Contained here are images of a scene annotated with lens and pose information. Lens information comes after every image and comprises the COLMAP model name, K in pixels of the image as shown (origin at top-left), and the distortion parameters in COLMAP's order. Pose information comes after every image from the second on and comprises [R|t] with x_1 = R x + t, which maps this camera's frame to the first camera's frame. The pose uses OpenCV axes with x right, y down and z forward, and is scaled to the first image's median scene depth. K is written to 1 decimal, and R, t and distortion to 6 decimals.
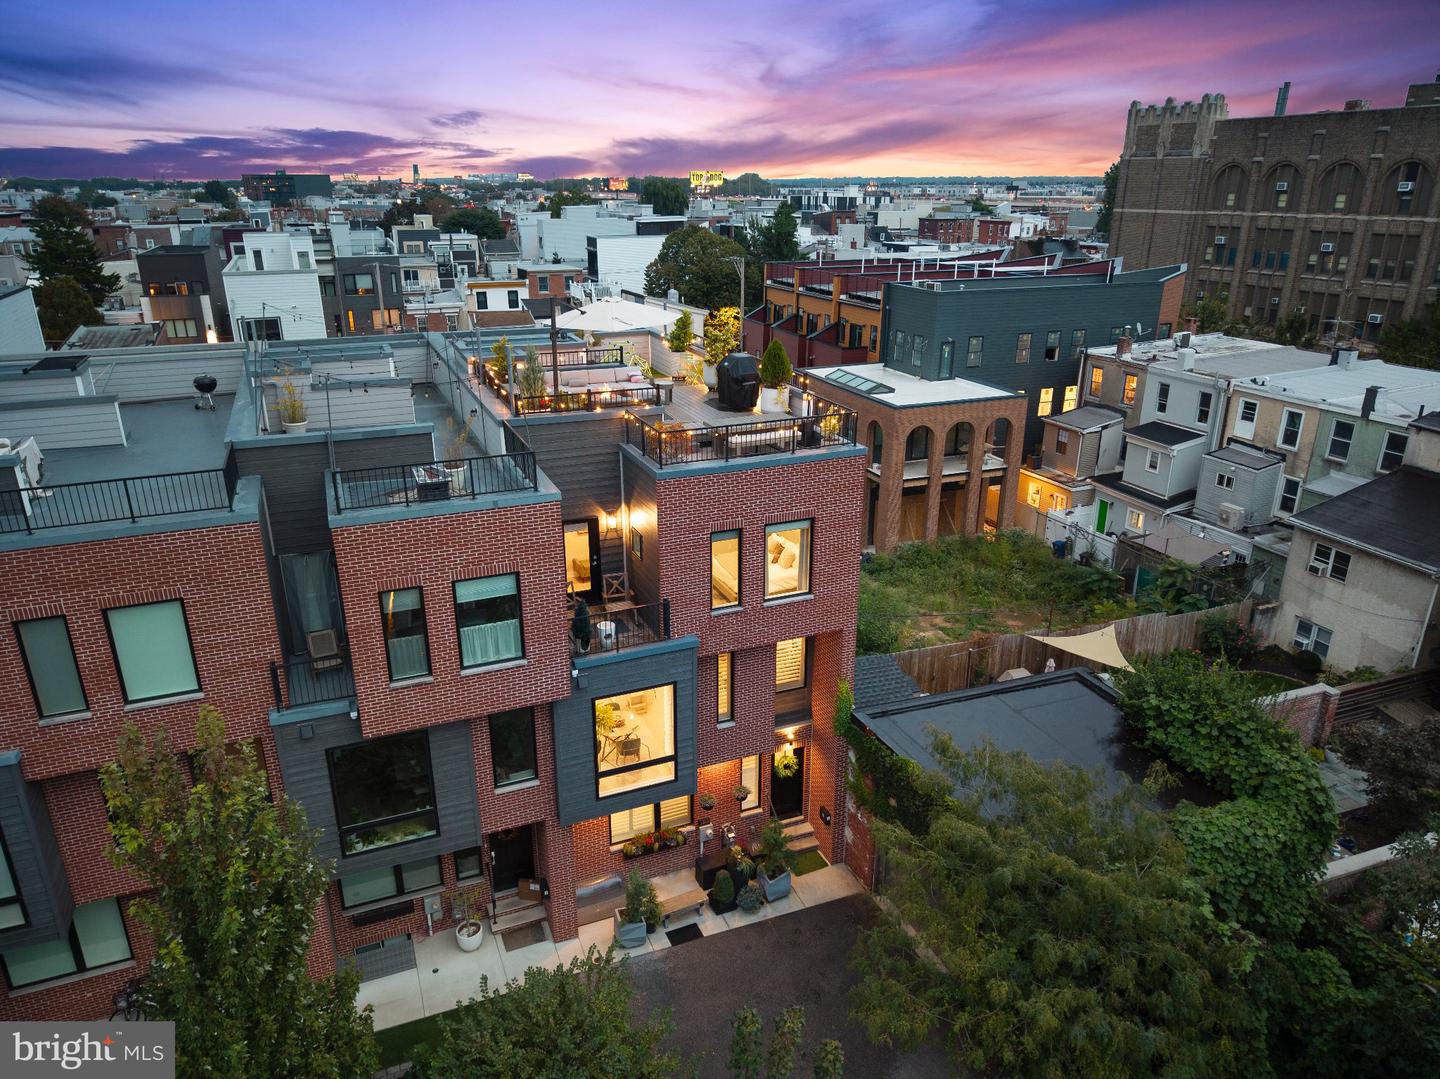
lens RADIAL K [[962.4, 0, 715.0], [0, 962.4, 532.8], [0, 0, 1]] dist [0.028896, -0.023728]
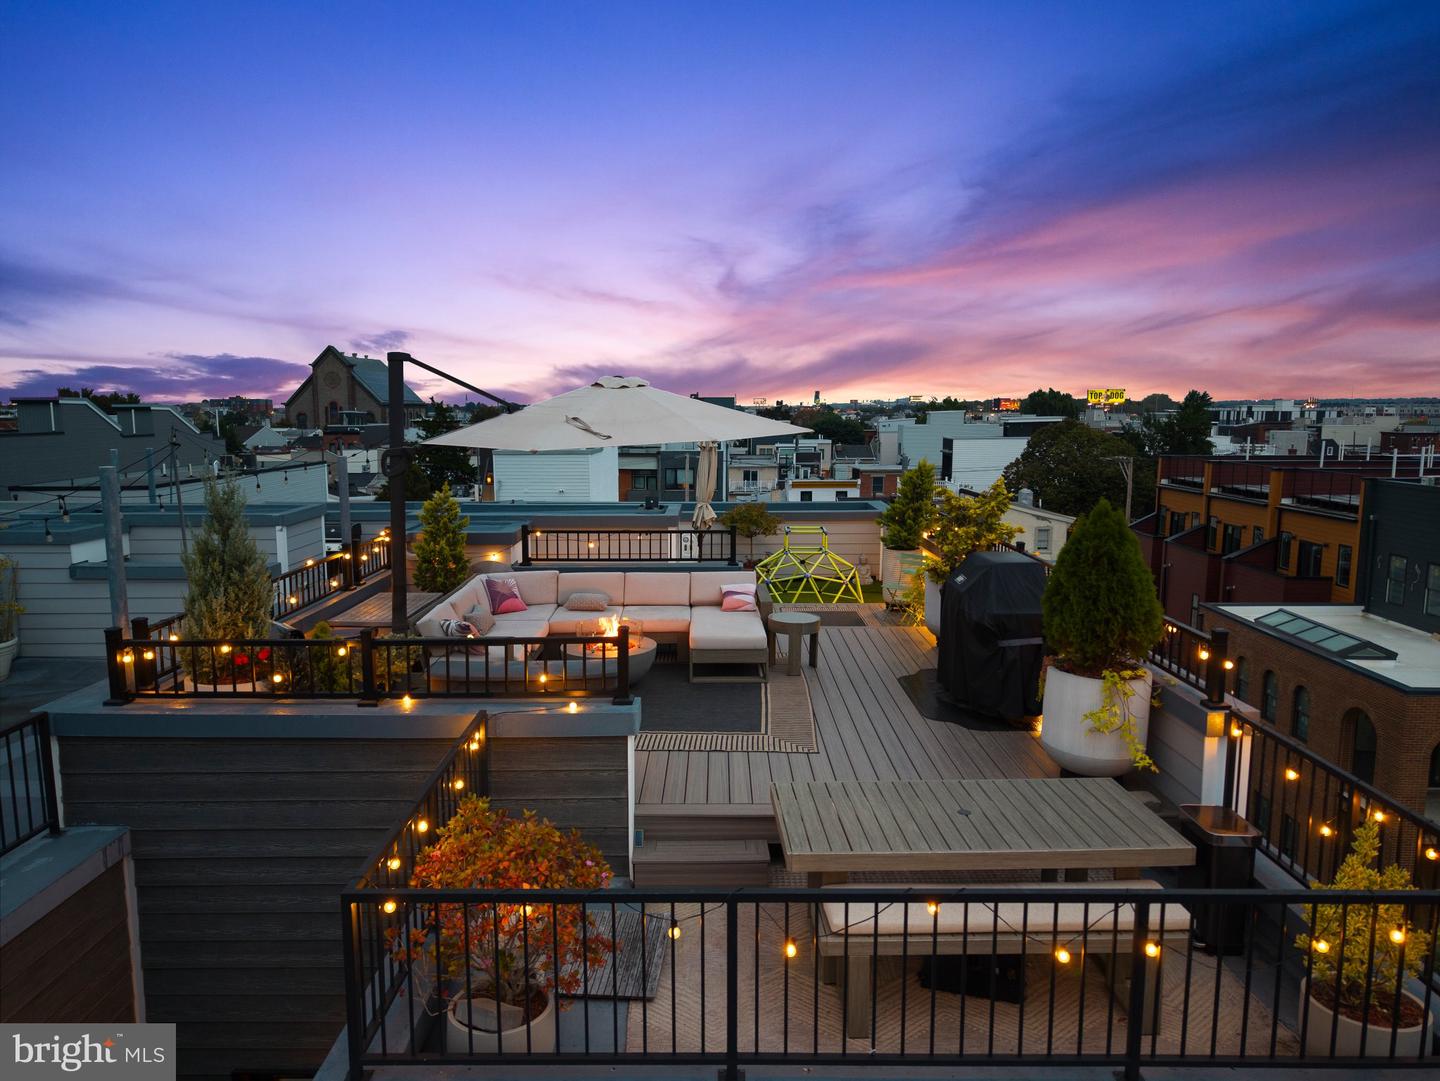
lens RADIAL K [[955.8, 0, 700.1], [0, 955.8, 544.9], [0, 0, 1]] dist [0.025779, -0.027687]
pose [[0.918200, 0.051258, -0.392786, 0.037048], [-0.130620, 0.975310, -0.178069, -0.070581], [0.373961, 0.214809, 0.902225, 0.400163]]
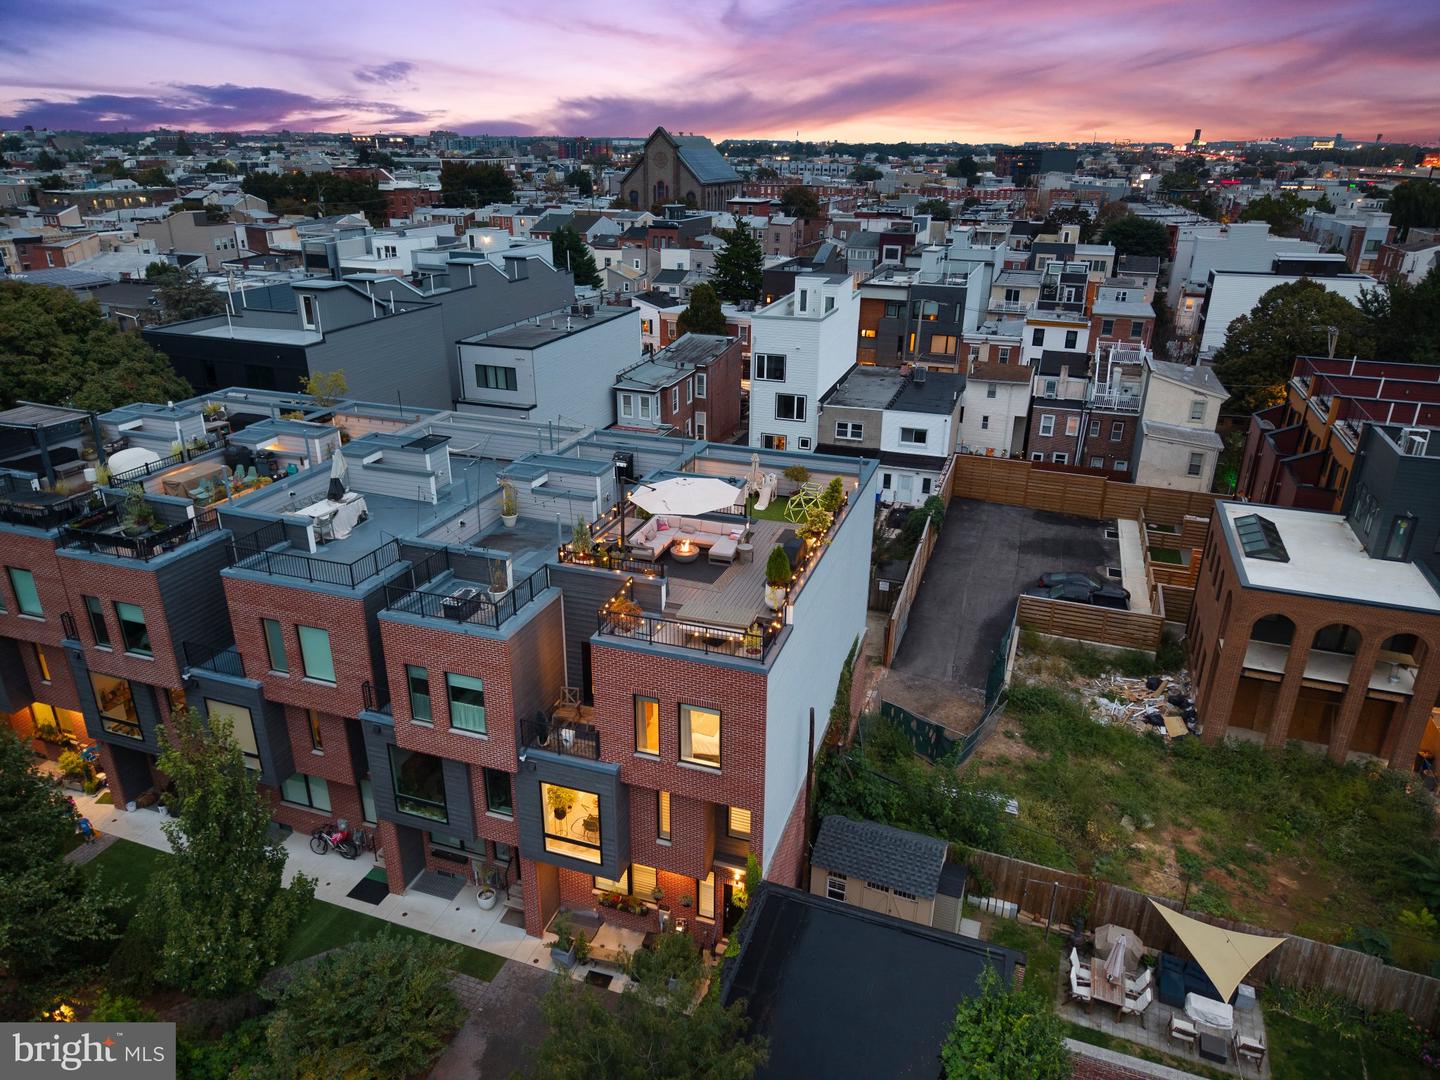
lens RADIAL K [[964.9, 0, 720.0], [0, 964.9, 540.0], [0, 0, 1]] dist [0.031906, -0.029570]
pose [[0.751009, 0.258140, -0.607741, 0.397000], [-0.232705, 0.964833, 0.122254, -0.187434], [0.617927, 0.049611, 0.784669, 0.035273]]
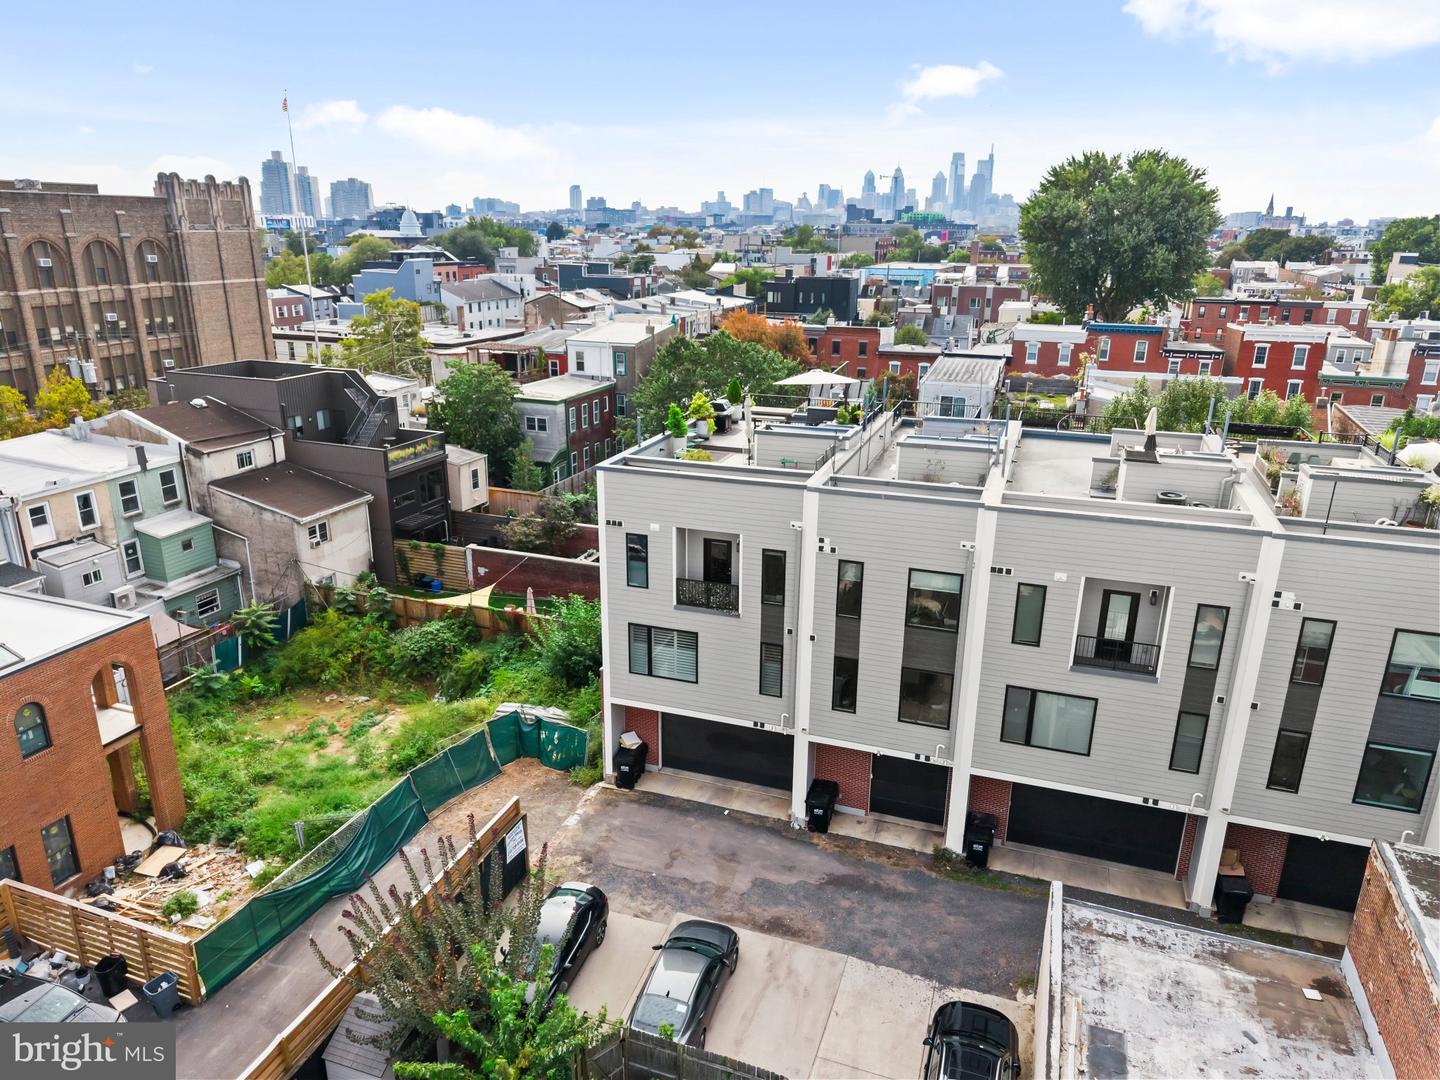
lens RADIAL K [[962.1, 0, 726.3], [0, 962.1, 559.4], [0, 0, 1]] dist [0.031226, -0.027256]
pose [[-0.750821, -0.220550, 0.622595, -0.642209], [0.217296, 0.807656, 0.548156, -0.520633], [-0.623738, 0.546855, -0.558481, 1.246509]]
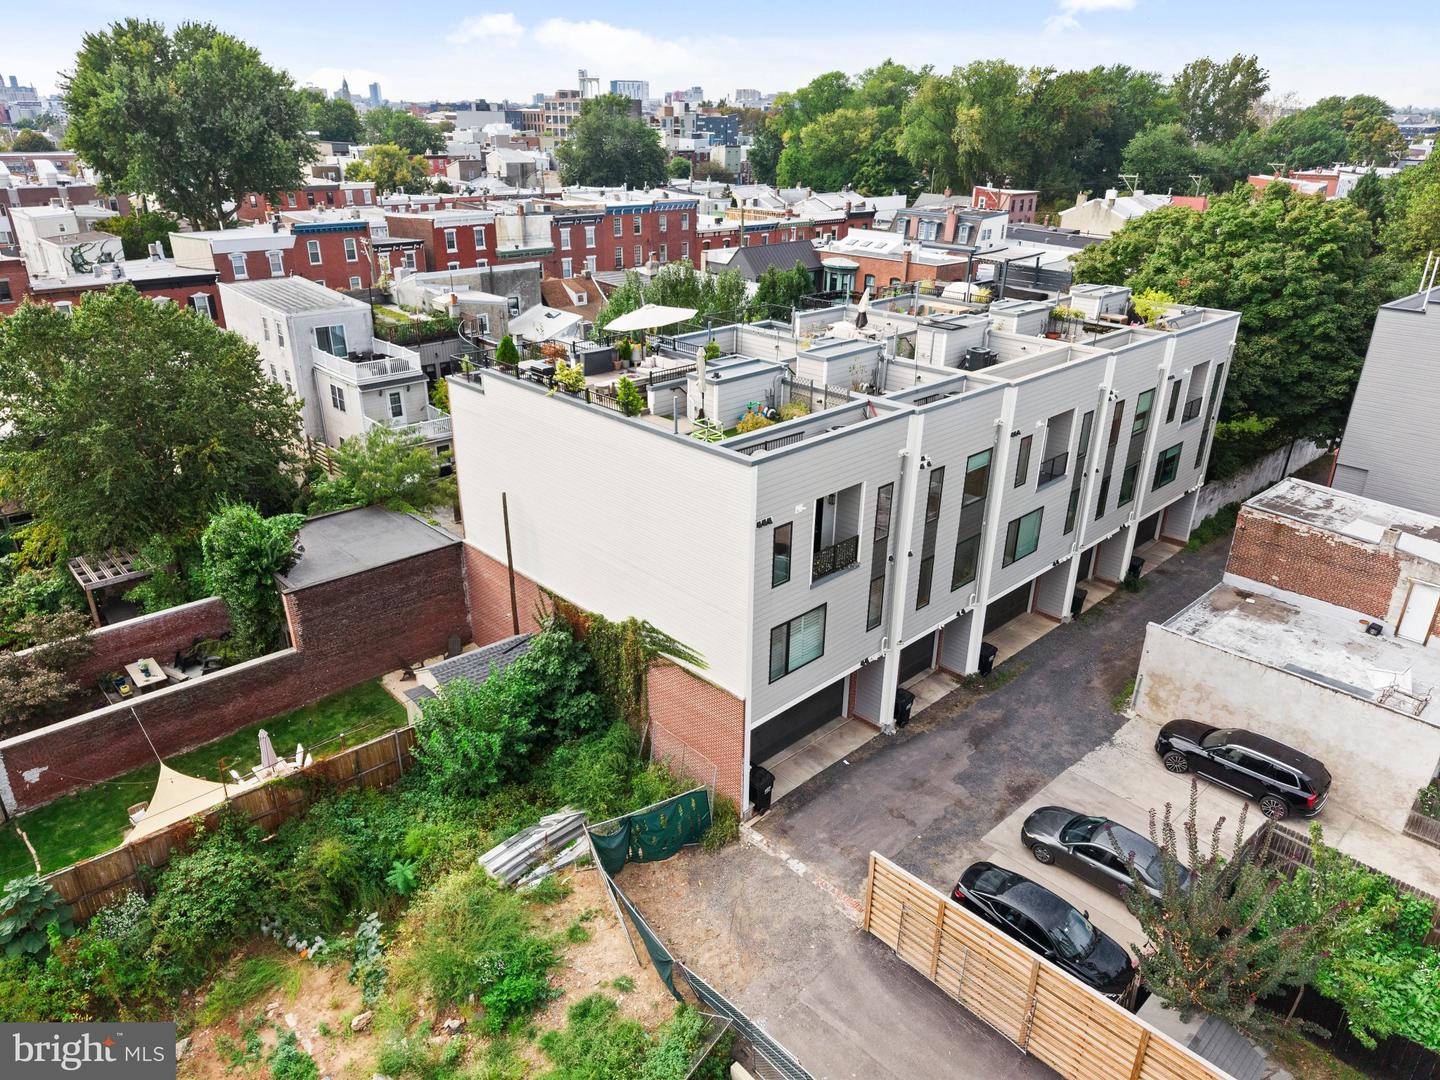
lens RADIAL K [[964.9, 0, 720.0], [0, 964.9, 540.0], [0, 0, 1]] dist [0.031906, -0.029570]
pose [[-0.930376, 0.140505, -0.338613, 0.163039], [-0.133537, 0.730305, 0.669942, -0.559534], [0.341421, 0.668515, -0.660696, 1.278562]]
